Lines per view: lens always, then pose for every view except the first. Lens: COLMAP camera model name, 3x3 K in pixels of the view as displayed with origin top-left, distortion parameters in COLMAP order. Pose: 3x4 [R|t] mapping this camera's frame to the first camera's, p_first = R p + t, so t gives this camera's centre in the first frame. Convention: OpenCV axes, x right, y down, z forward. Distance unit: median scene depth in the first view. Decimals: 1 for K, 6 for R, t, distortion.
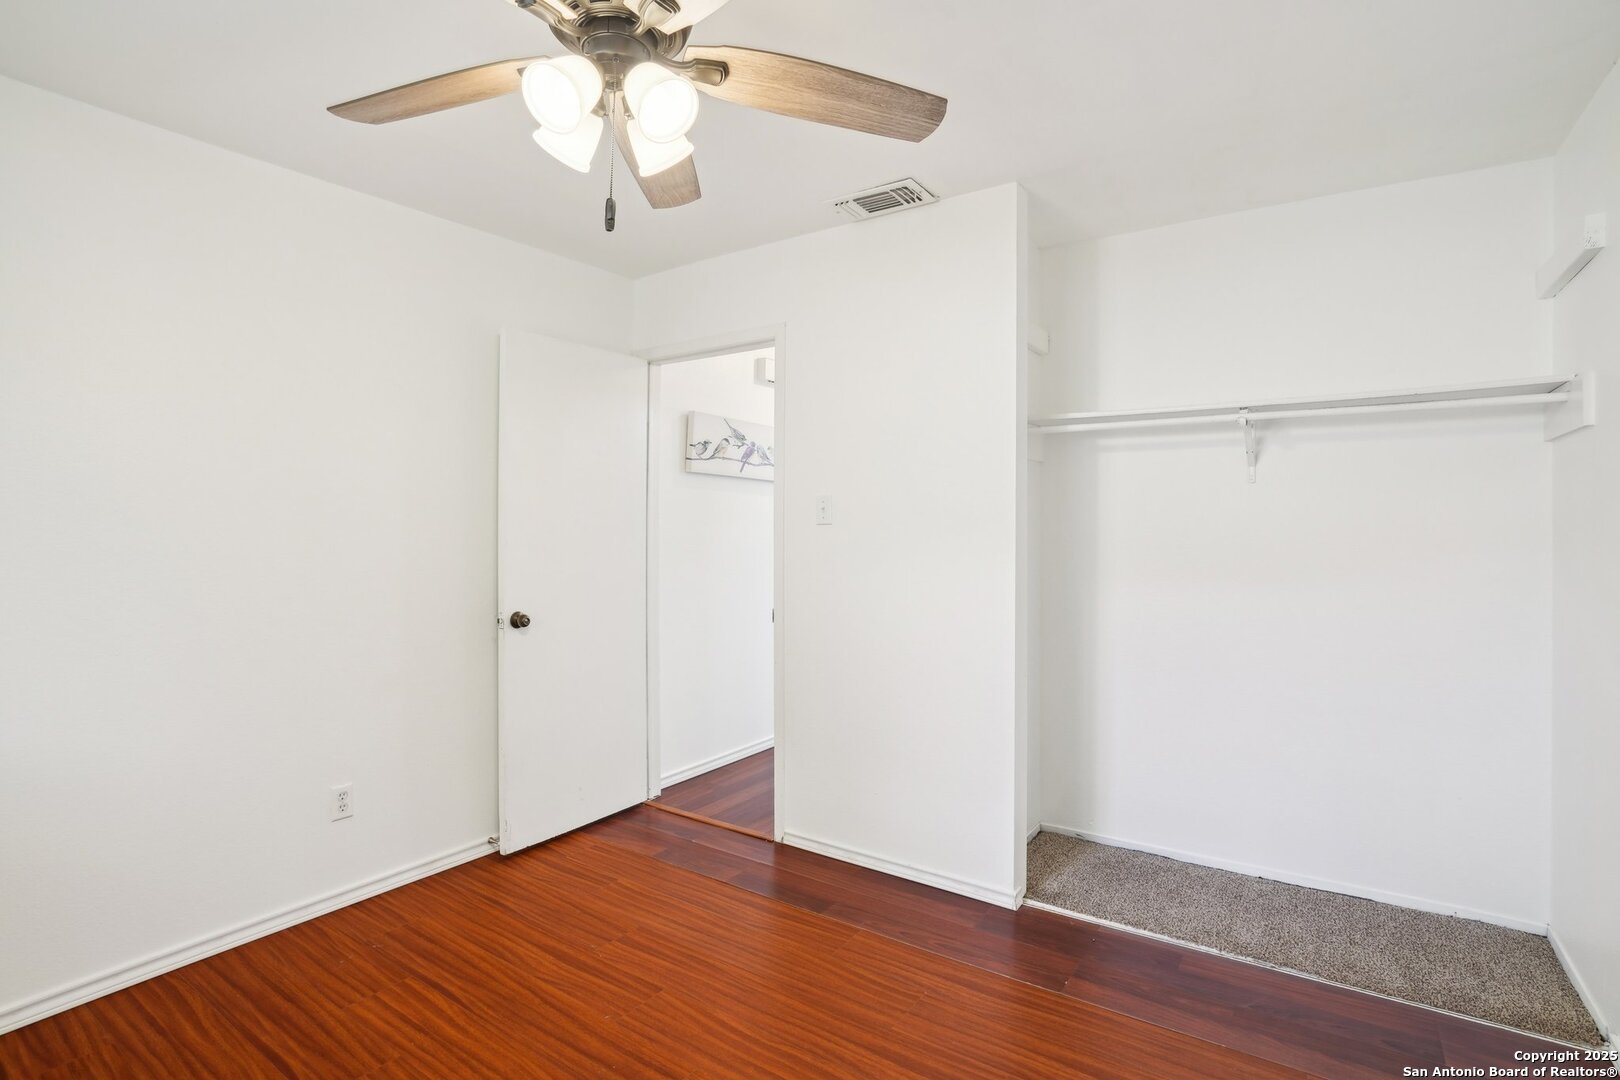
lens RADIAL K [[781.5, 0, 807.2], [0, 781.5, 536.1], [0, 0, 1]] dist [-0.047737, 0.000829]
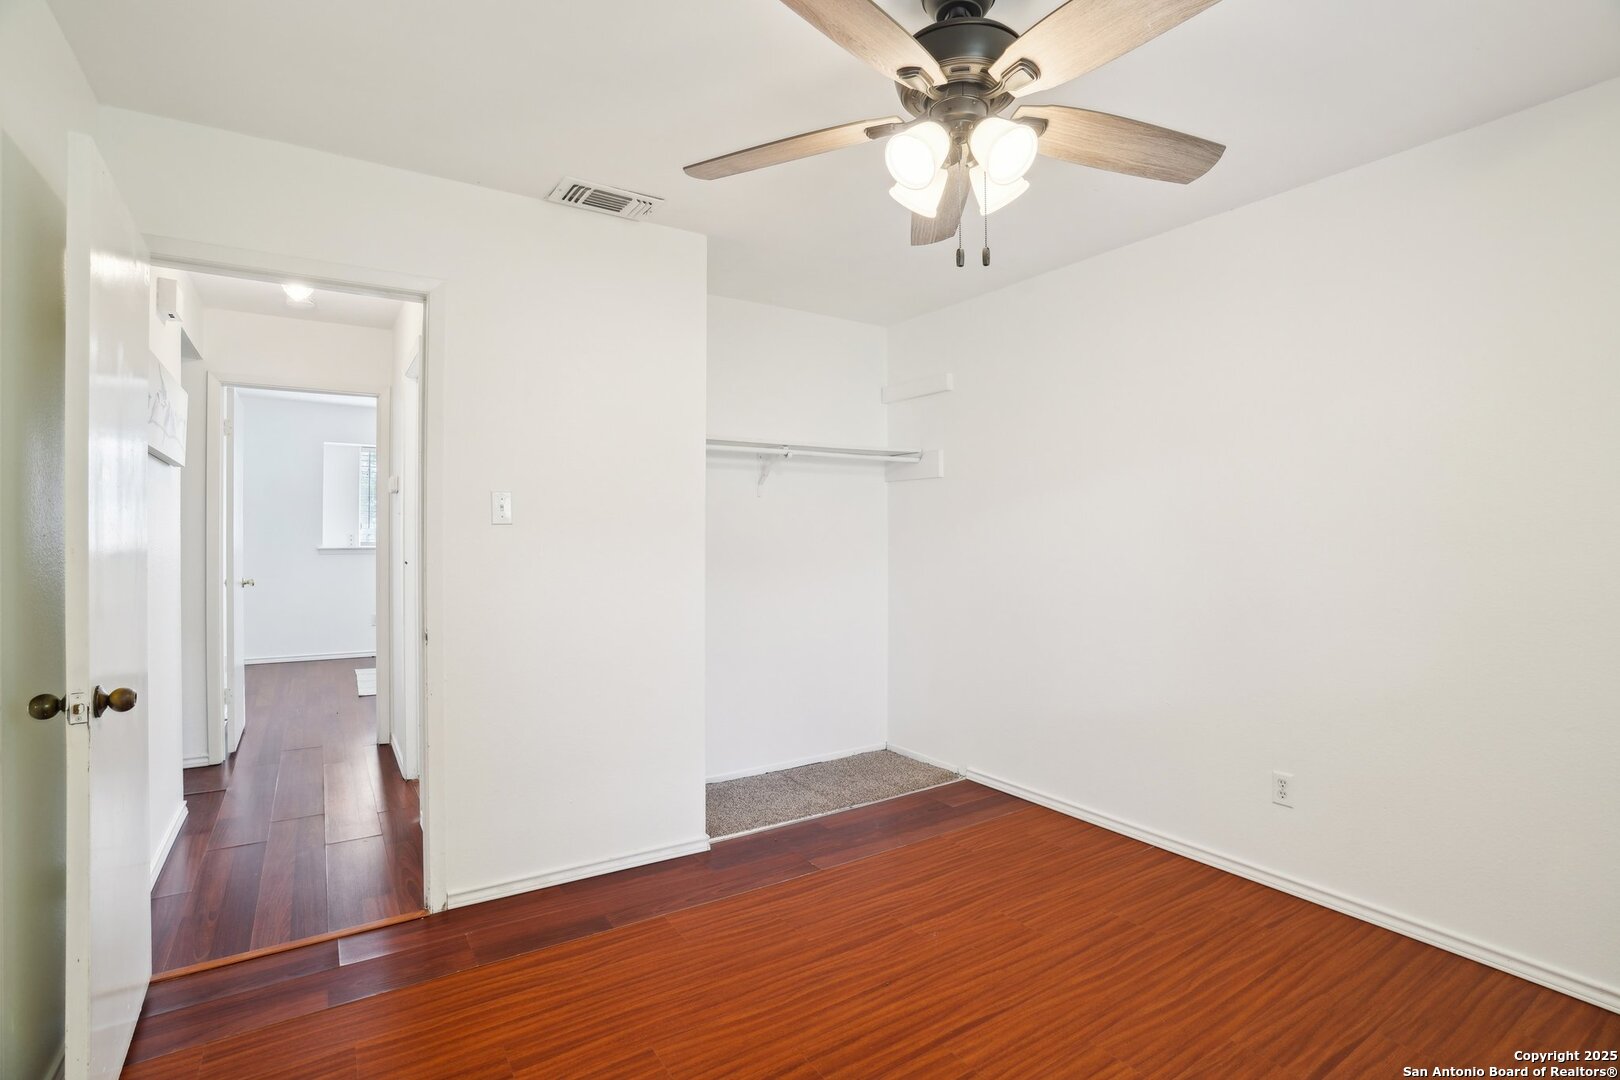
lens RADIAL K [[767.7, 0, 810.0], [0, 767.7, 540.0], [0, 0, 1]] dist [-0.021656, 0.000430]
pose [[0.374725, -0.013955, 0.927031, -0.811318], [0.003643, 0.999901, 0.013579, -0.009401], [-0.927129, -0.001711, 0.374739, 0.438733]]
